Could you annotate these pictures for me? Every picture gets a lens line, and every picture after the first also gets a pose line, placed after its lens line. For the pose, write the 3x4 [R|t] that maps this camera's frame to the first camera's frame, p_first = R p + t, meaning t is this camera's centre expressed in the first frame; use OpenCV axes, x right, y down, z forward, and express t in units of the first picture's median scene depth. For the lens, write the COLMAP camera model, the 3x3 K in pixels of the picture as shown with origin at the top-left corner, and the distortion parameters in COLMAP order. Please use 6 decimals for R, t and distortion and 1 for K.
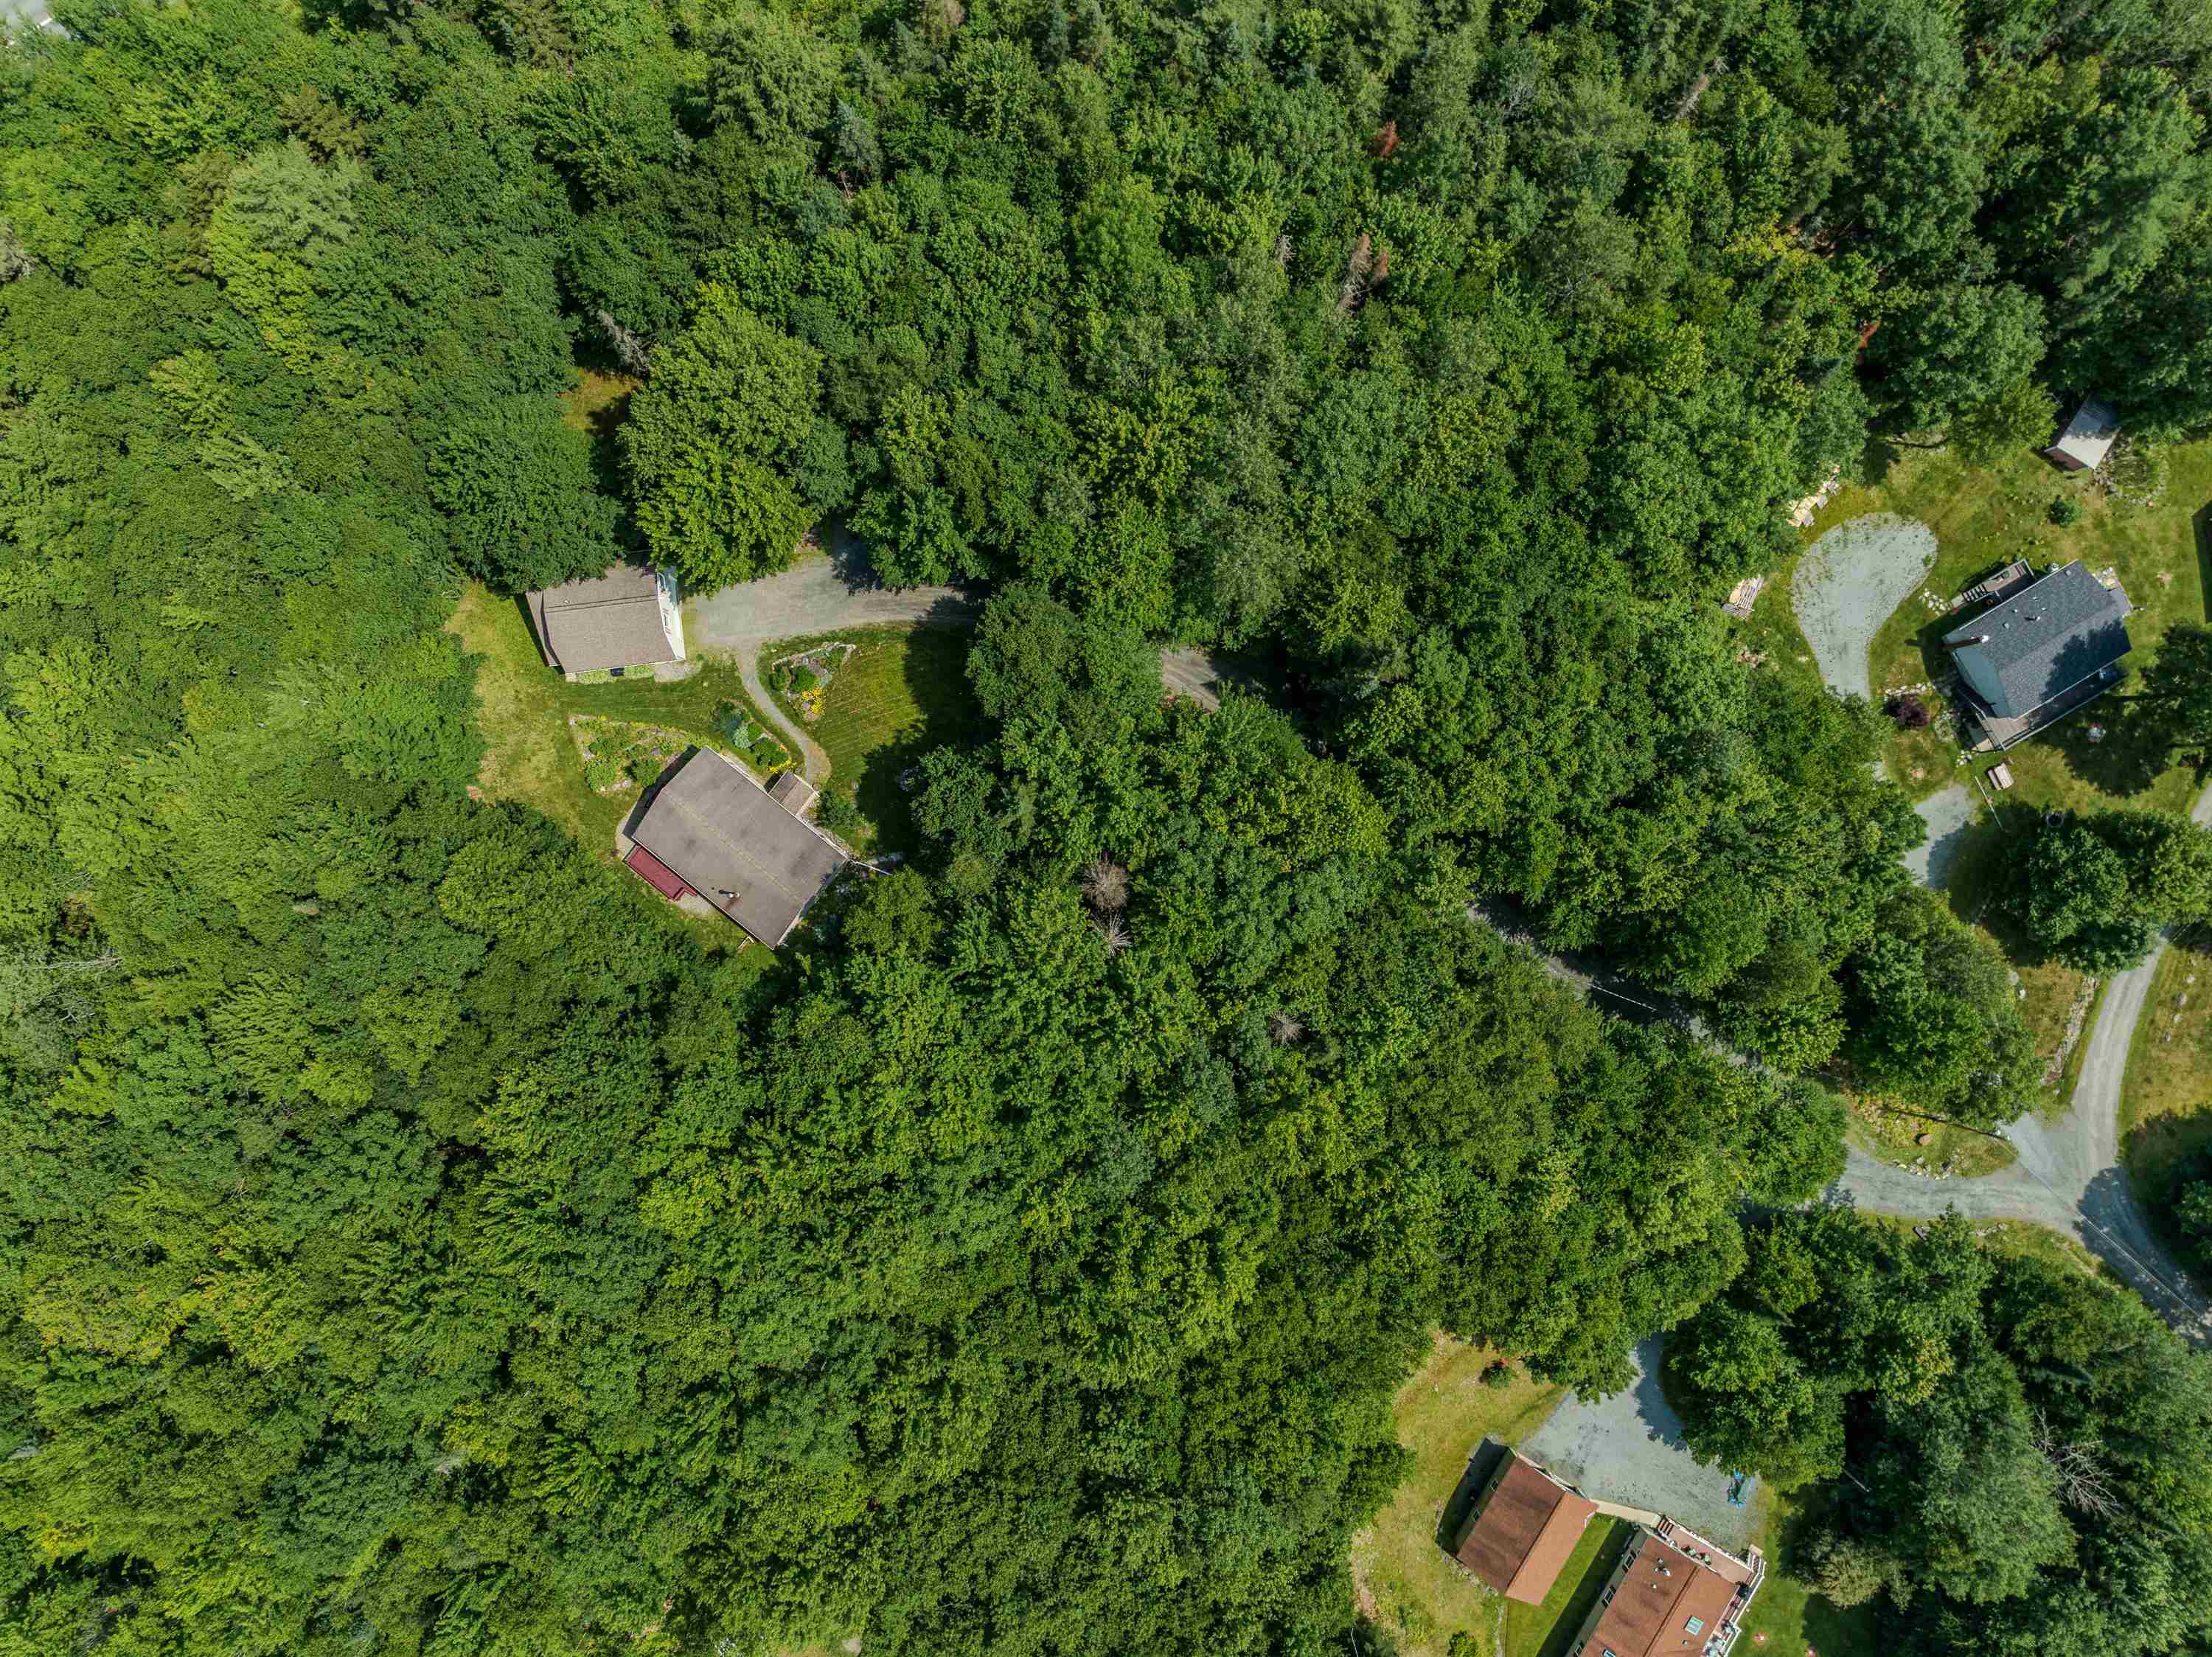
lens RADIAL K [[1552.7, 0, 1105.1], [0, 1552.7, 827.1], [0, 0, 1]] dist [-0.024838, 0.012816]
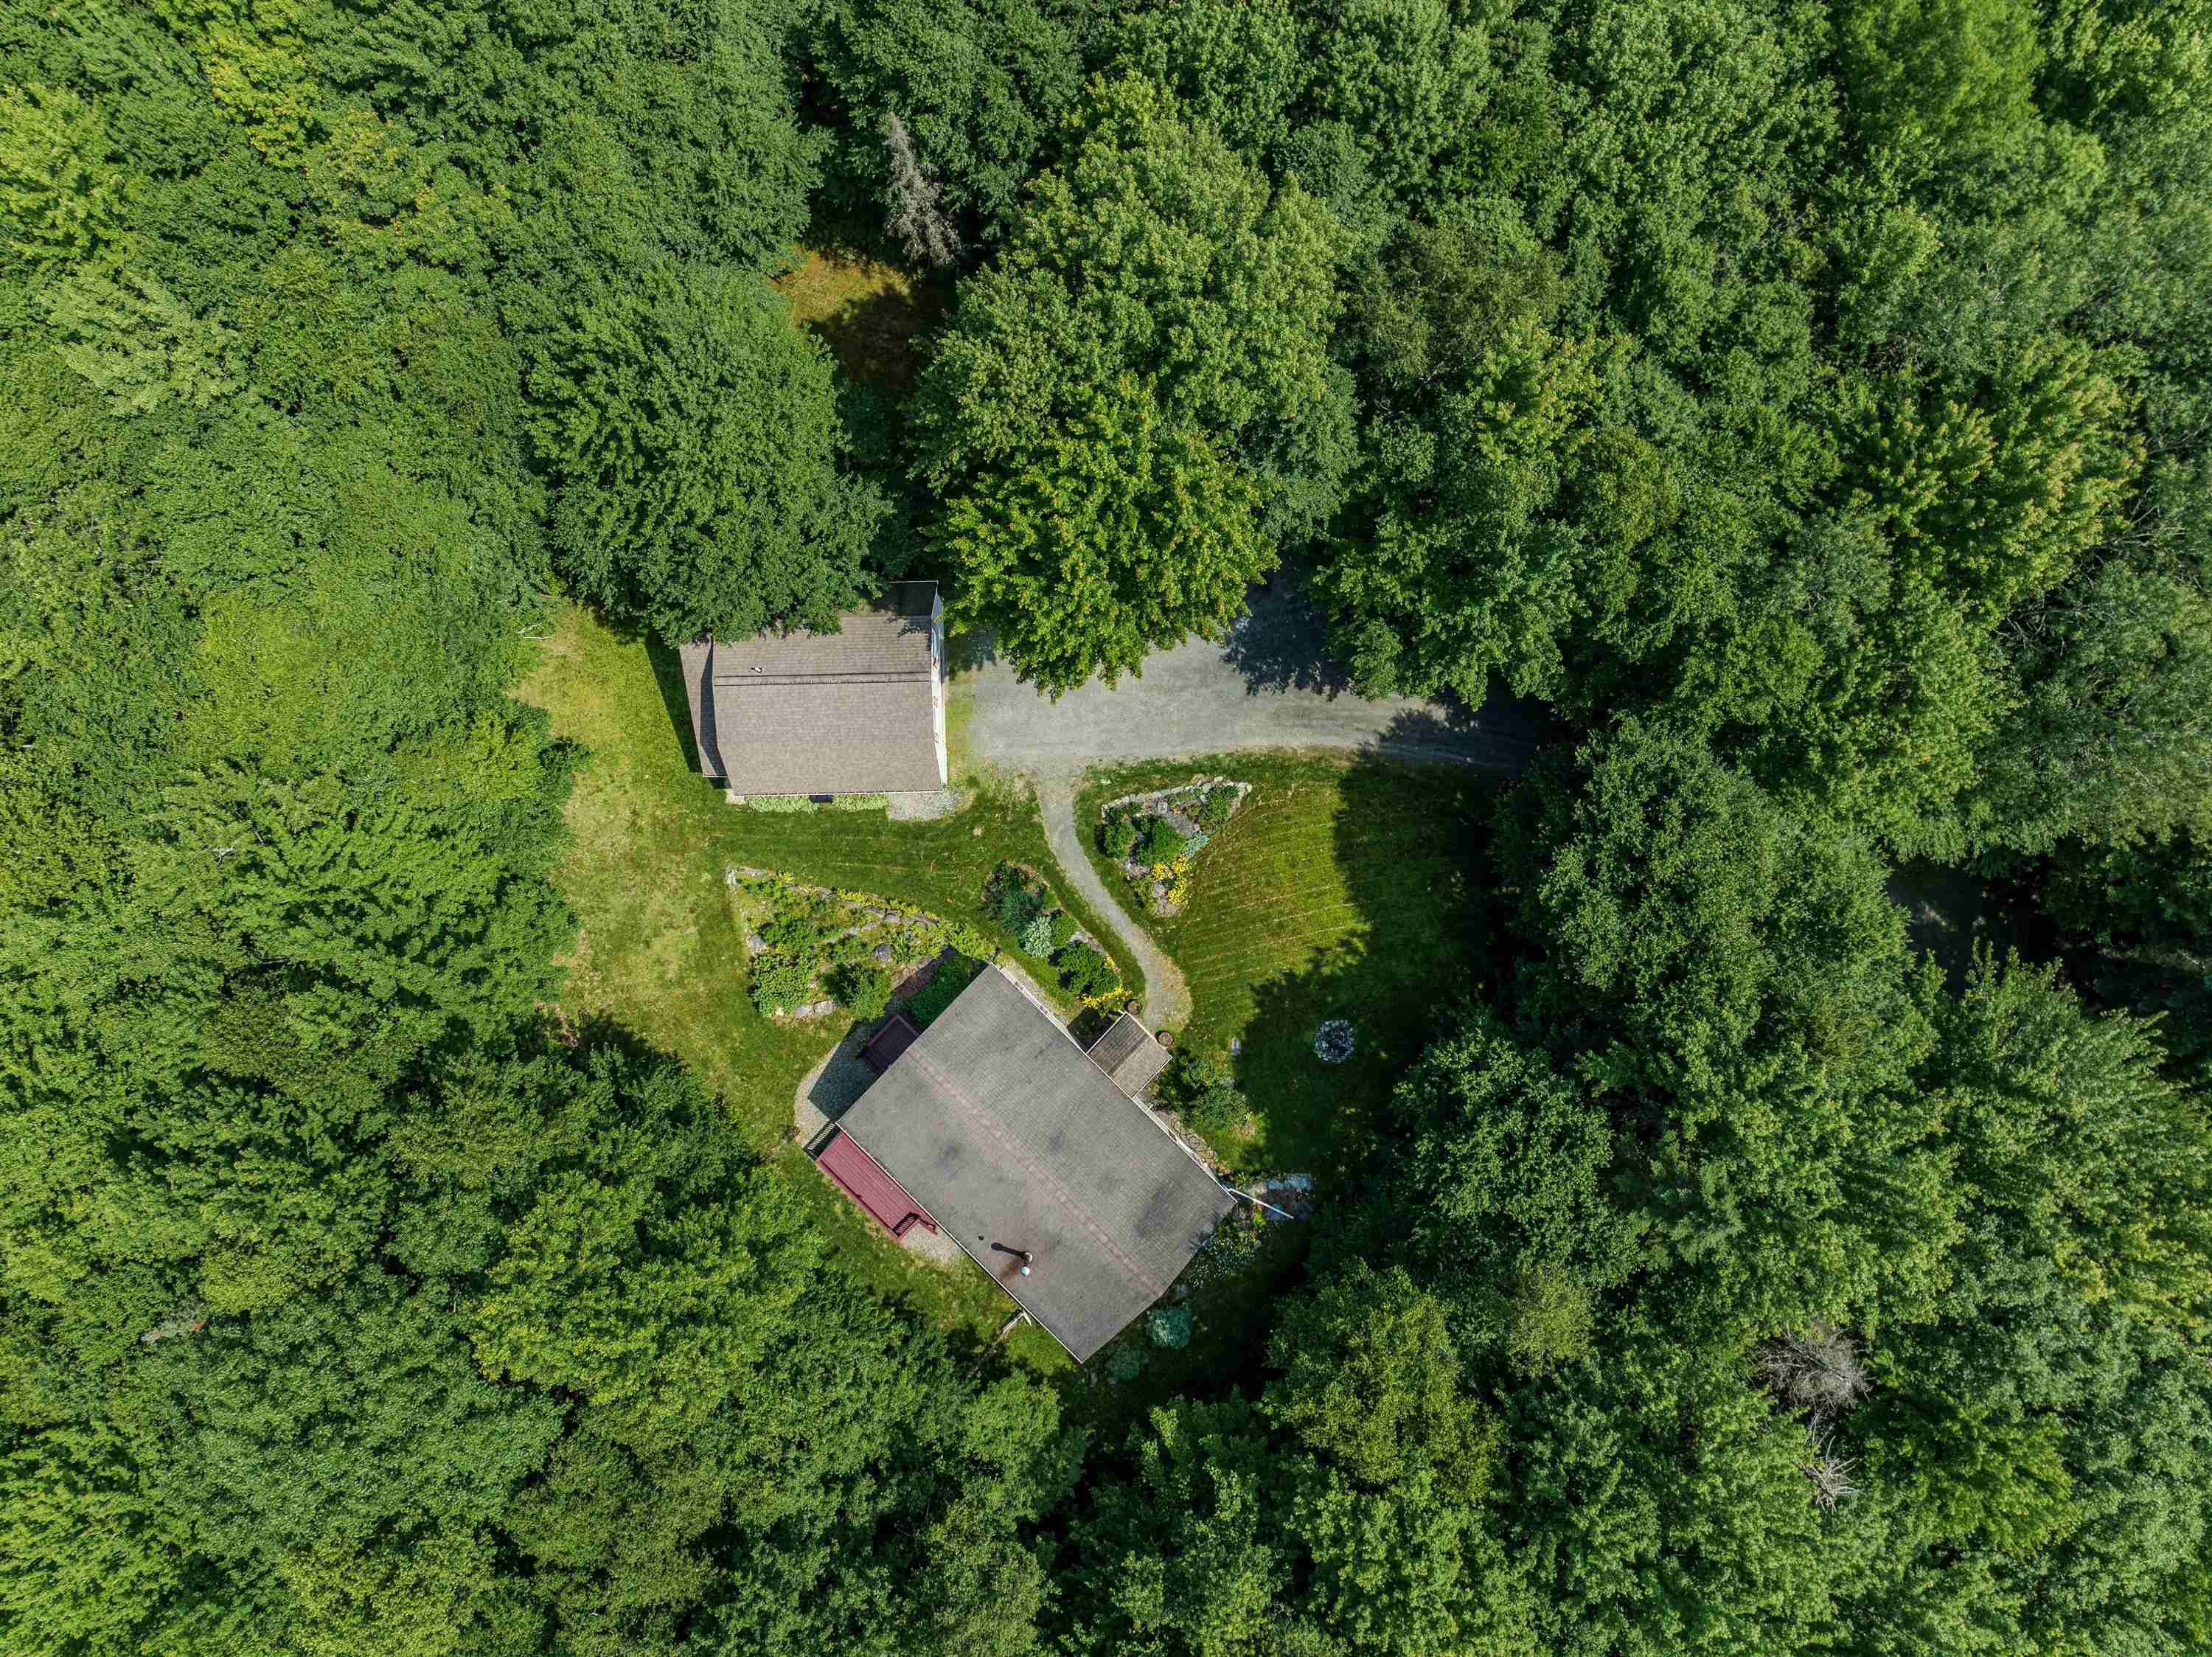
lens RADIAL K [[1552.7, 0, 1106.2], [0, 1552.7, 831.1], [0, 0, 1]] dist [-0.024838, 0.012816]
pose [[0.995486, 0.094702, 0.006290, -0.232548], [-0.094700, 0.995506, -0.000651, -0.103671], [-0.006323, 0.000053, 0.999980, 0.483400]]
